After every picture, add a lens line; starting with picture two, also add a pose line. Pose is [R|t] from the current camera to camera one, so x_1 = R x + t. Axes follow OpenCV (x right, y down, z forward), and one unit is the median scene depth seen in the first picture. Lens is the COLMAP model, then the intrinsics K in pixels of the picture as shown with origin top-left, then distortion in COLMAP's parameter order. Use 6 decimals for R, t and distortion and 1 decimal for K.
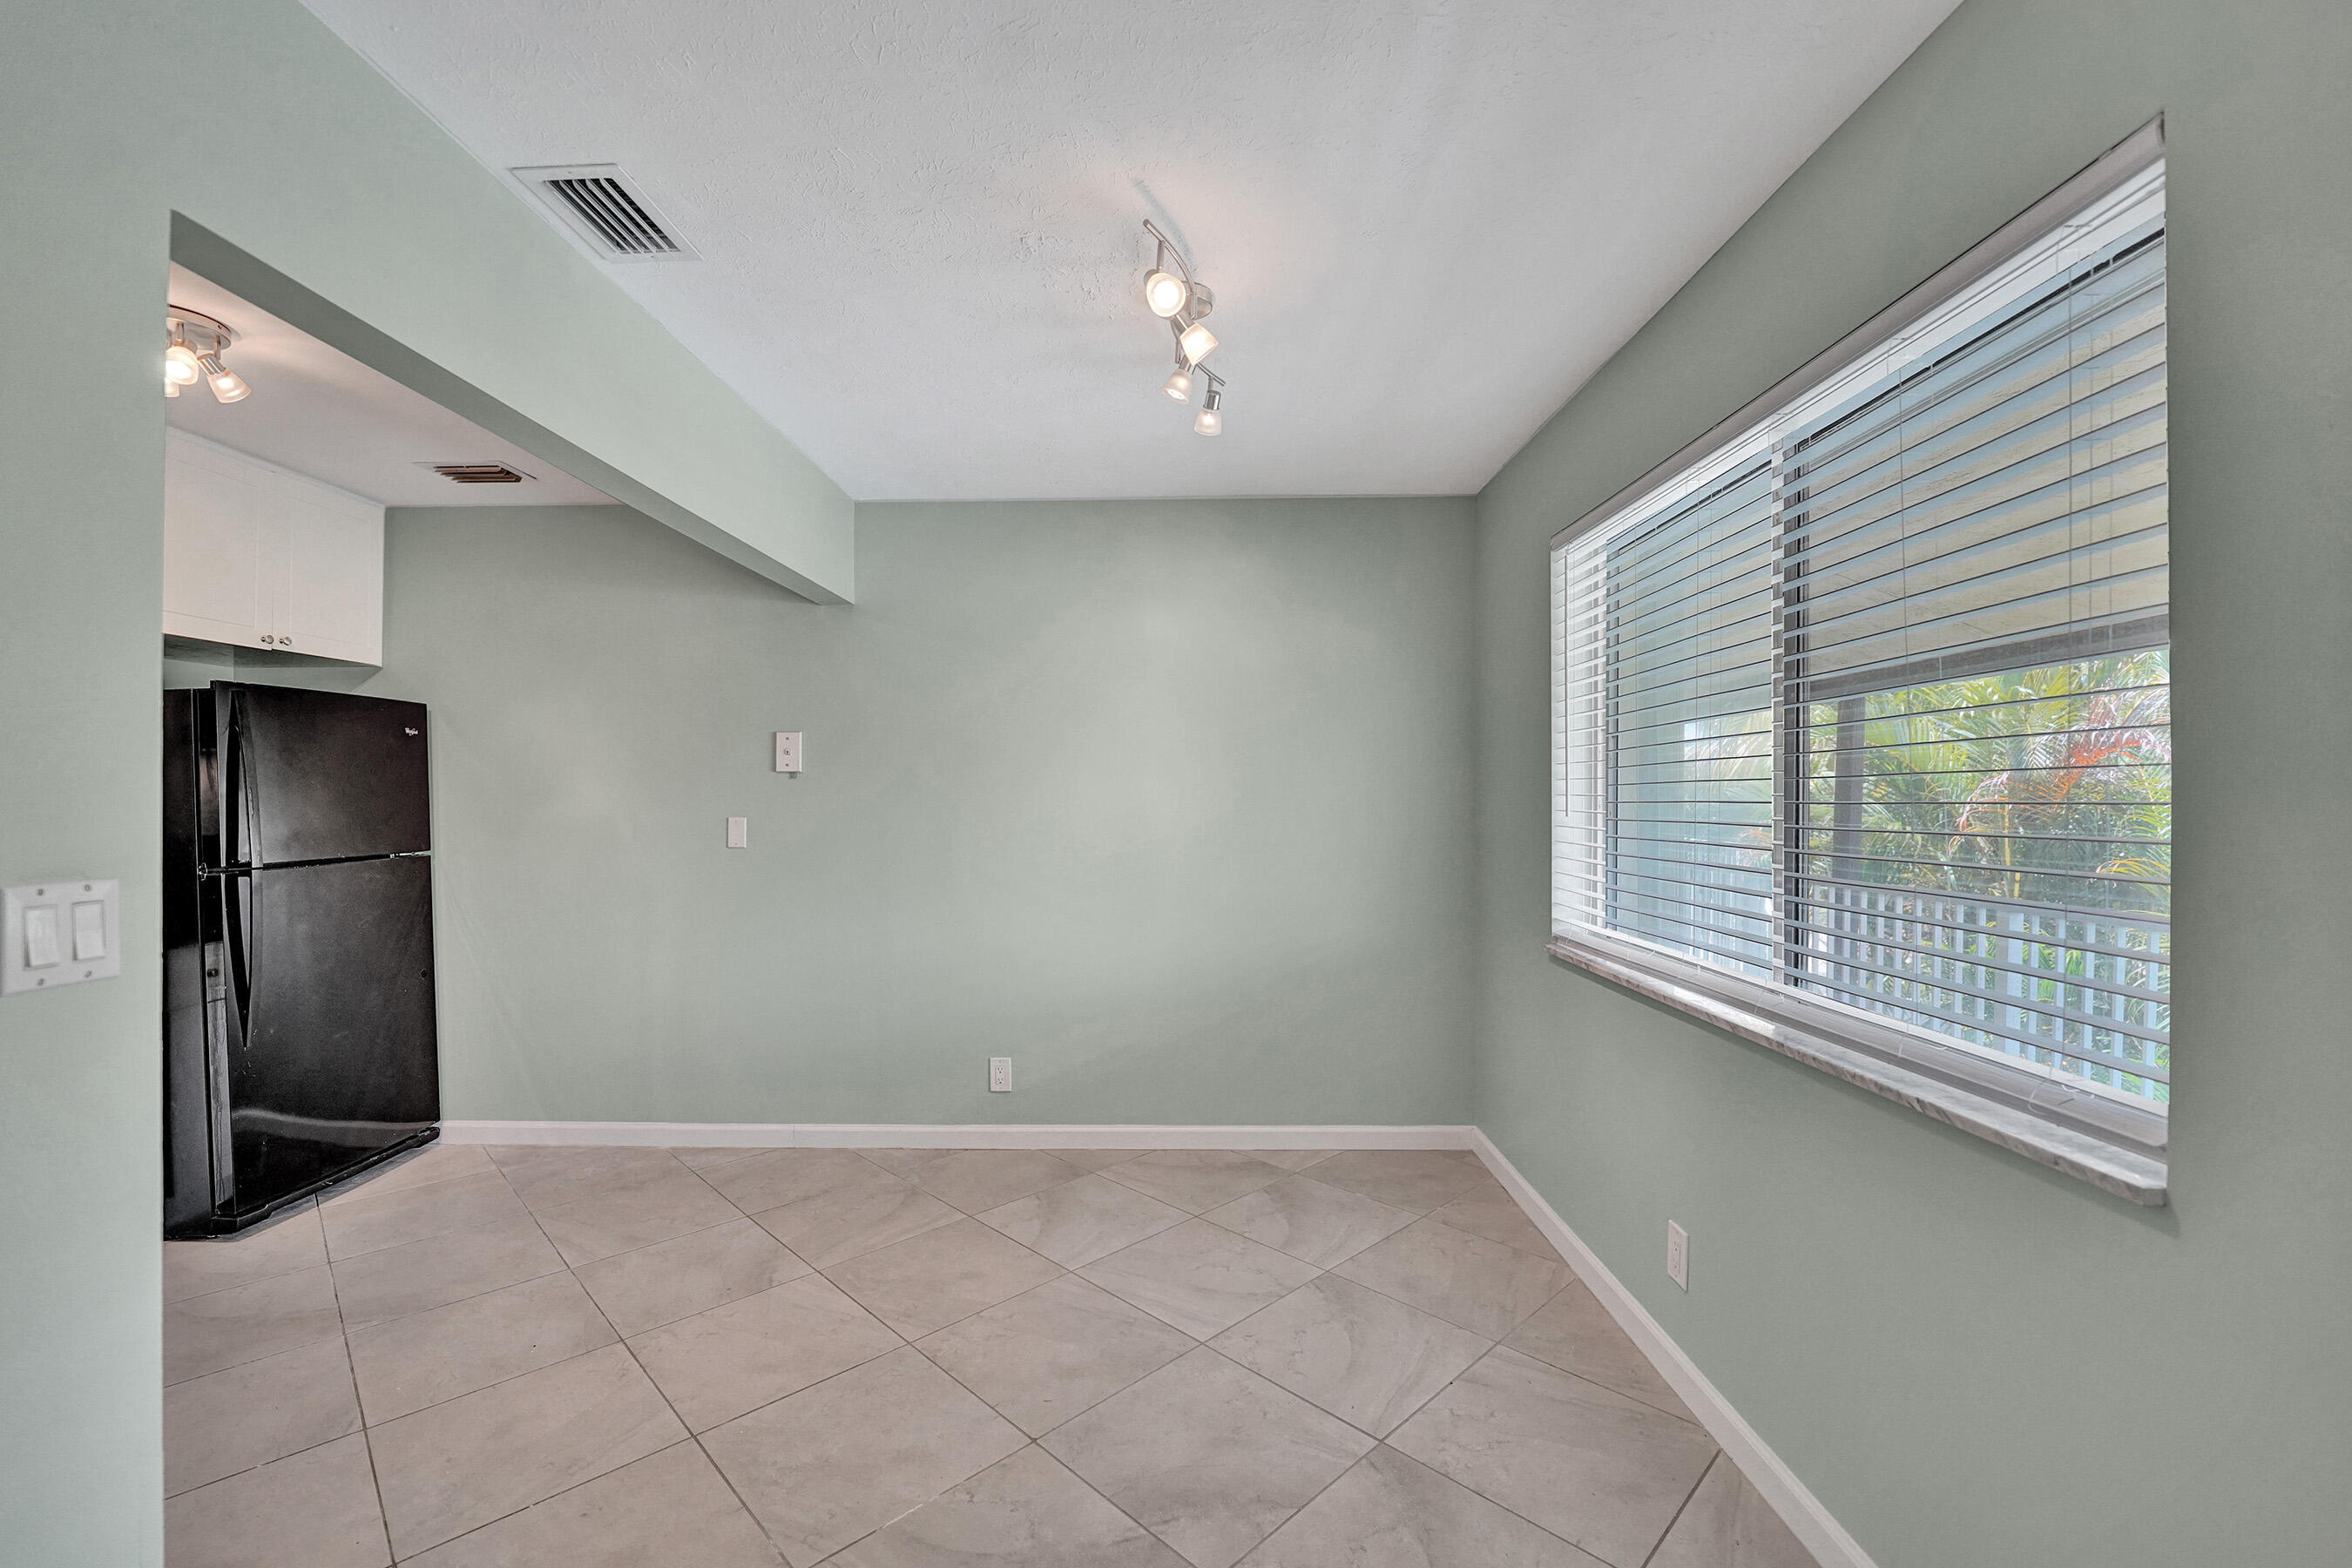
lens RADIAL K [[982.3, 0, 1171.7], [0, 982.3, 796.7], [0, 0, 1]] dist [-0.030847, 0.000101]
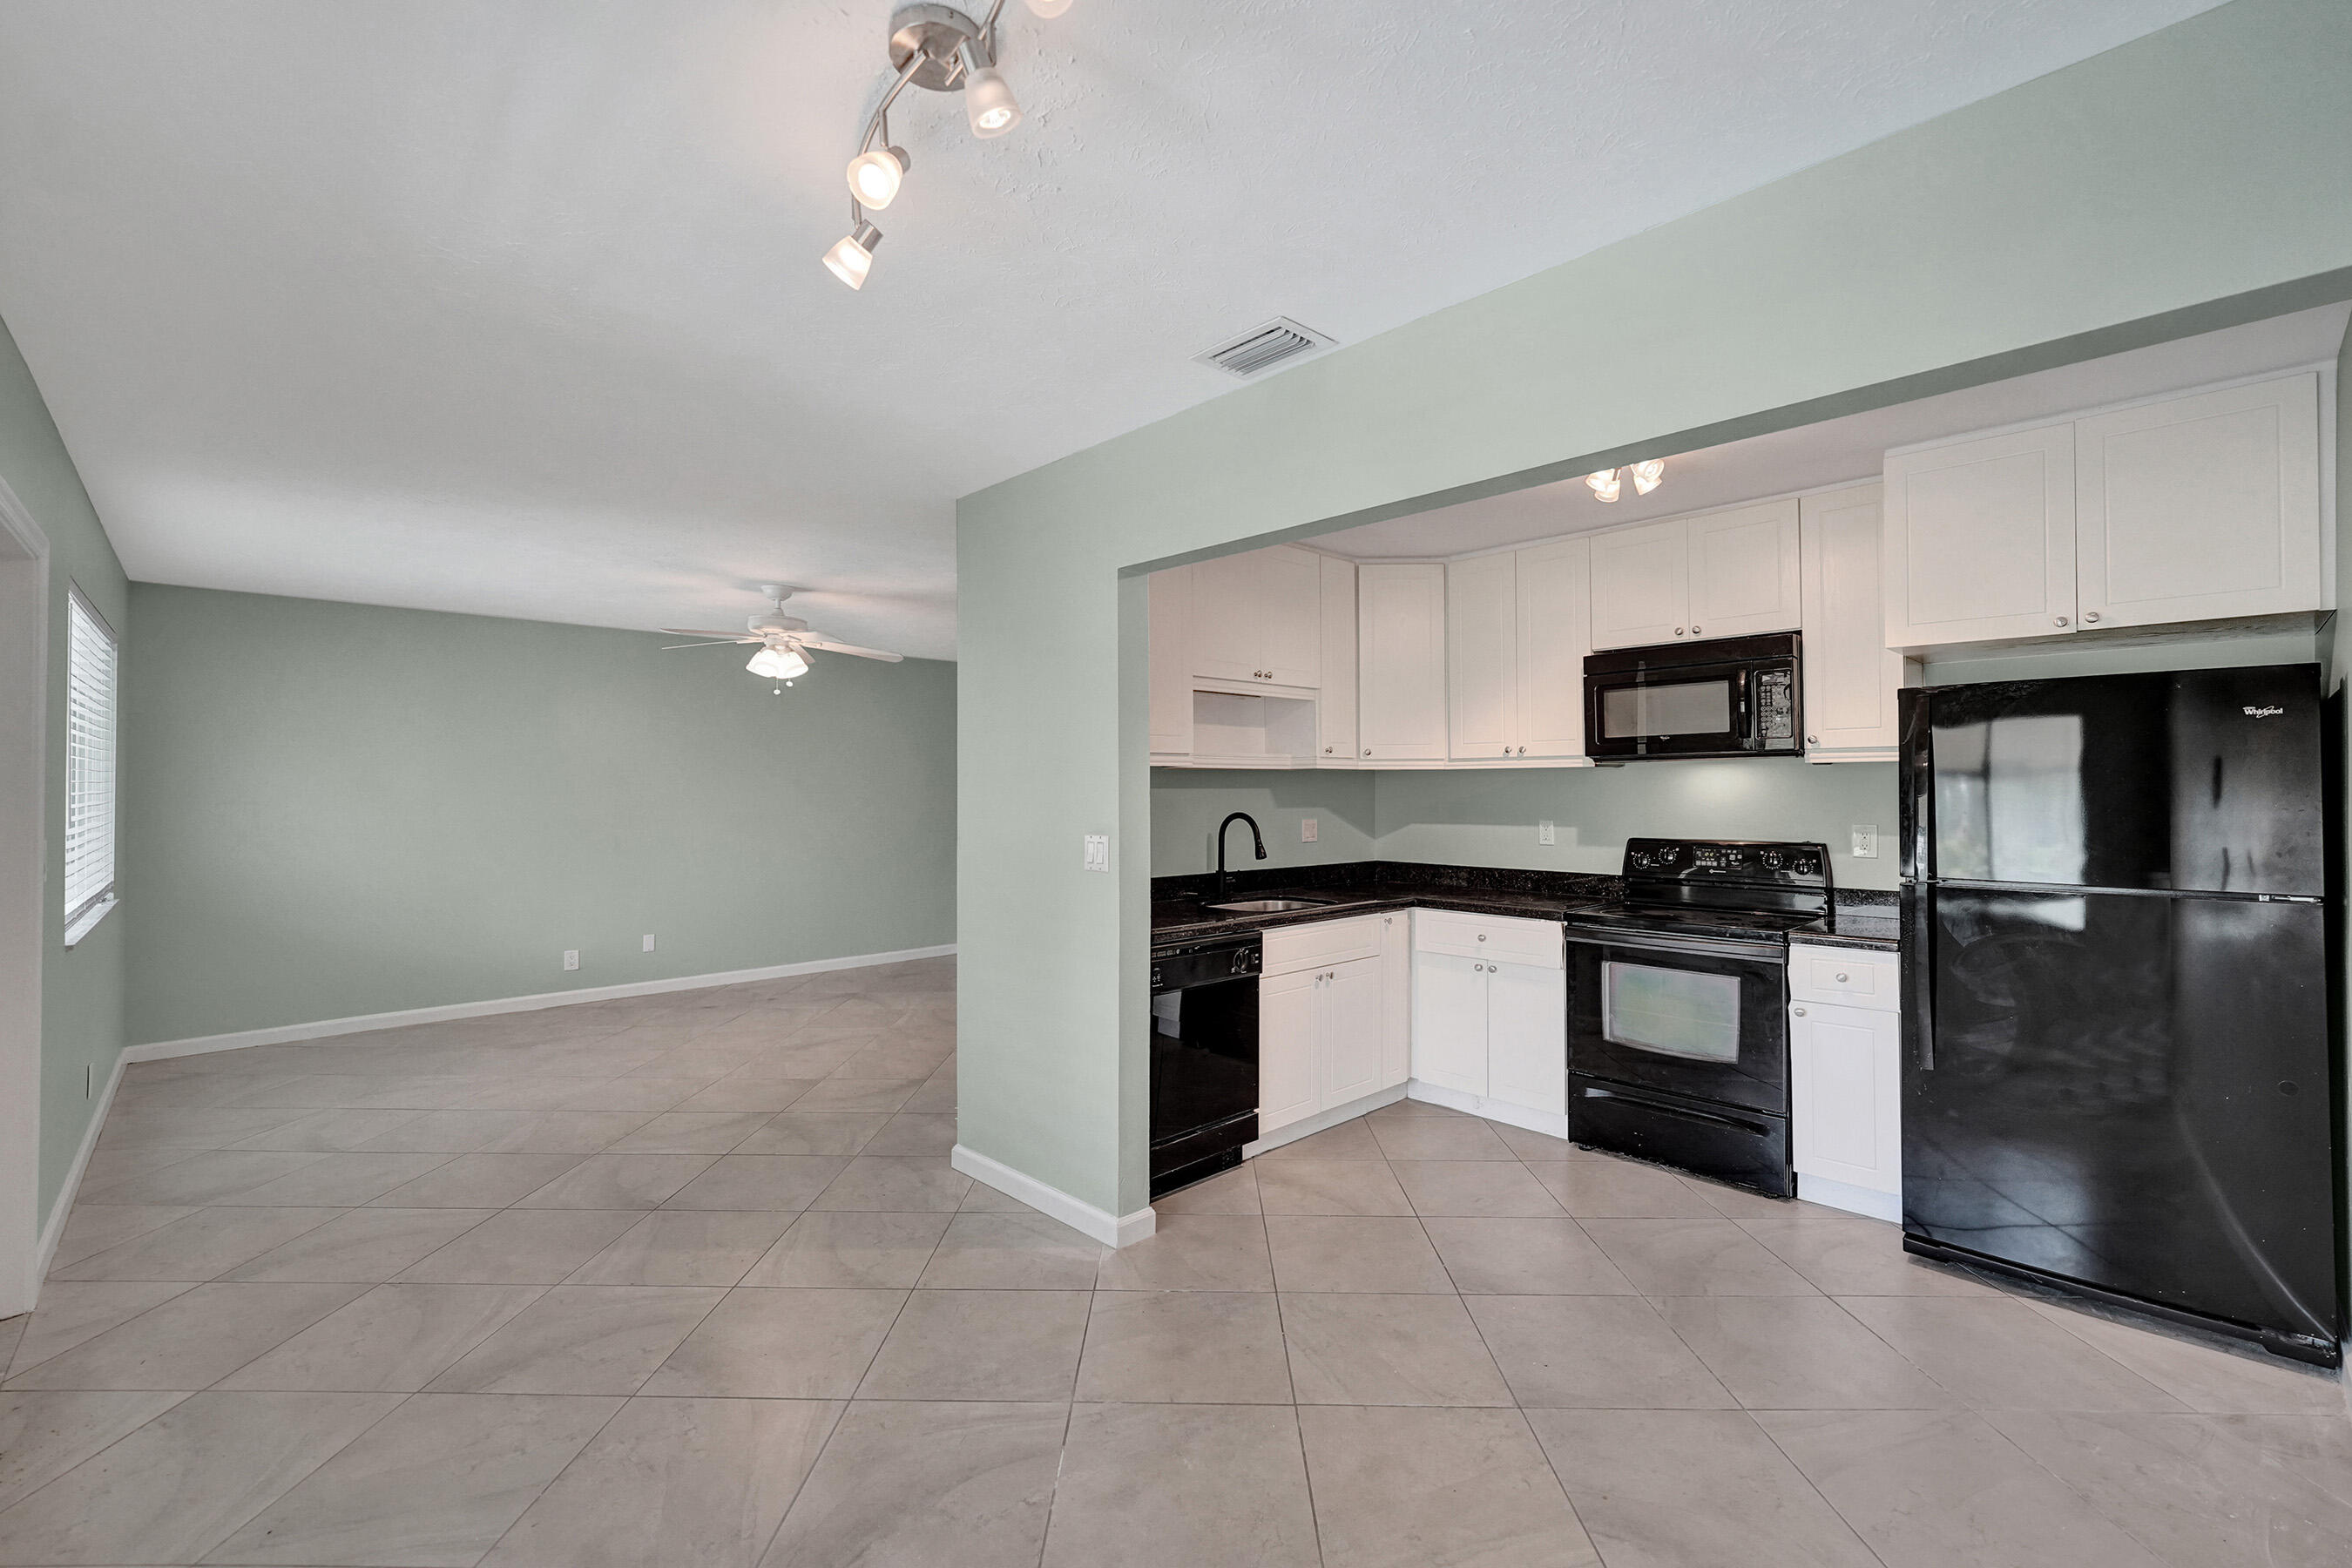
lens RADIAL K [[1055.2, 0, 1217.4], [0, 1055.2, 775.6], [0, 0, 1]] dist [0.001963, 0.000260]
pose [[-0.718621, -0.007791, -0.695359, 0.280794], [0.000241, 0.999934, -0.011452, -0.018846], [0.695402, -0.008397, -0.718572, 1.278205]]
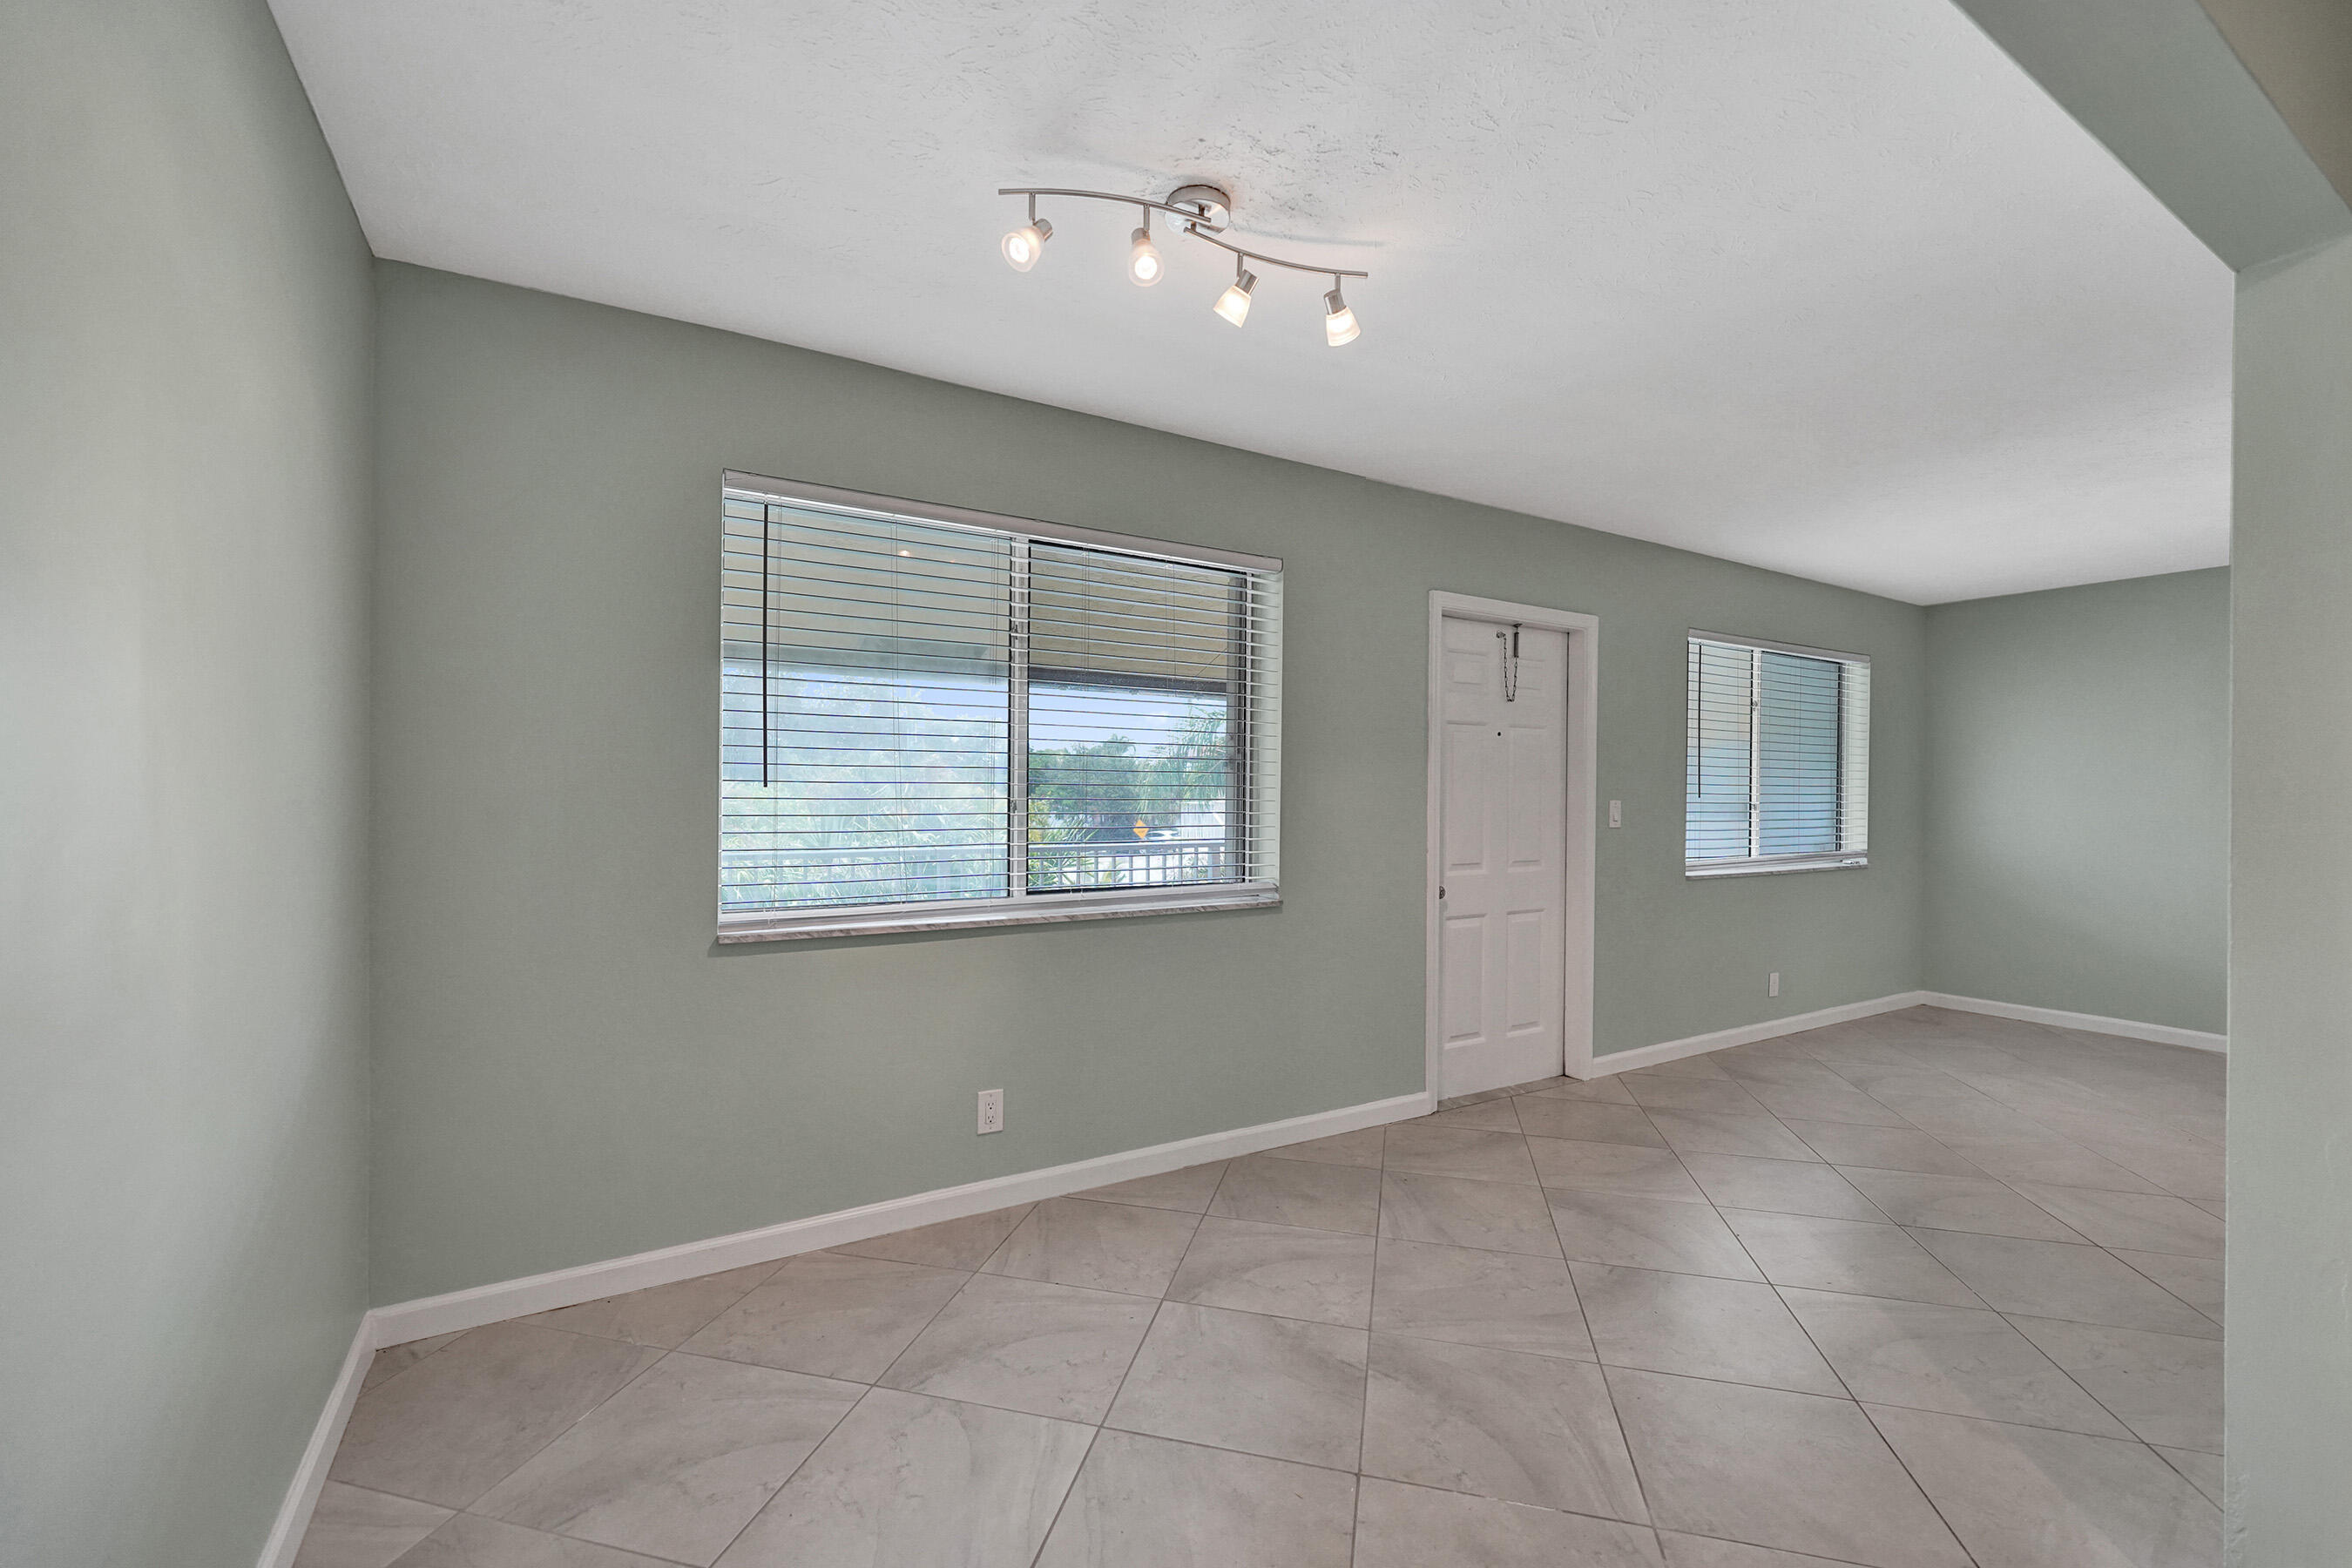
lens RADIAL K [[1013.5, 0, 1176.0], [0, 1013.5, 784.0], [0, 0, 1]] dist [0.068144, 0.000046]
pose [[-0.530583, -0.020232, 0.847391, -0.627067], [-0.020771, 0.999725, 0.010864, 0.003059], [-0.847378, -0.011837, -0.530858, 1.201834]]
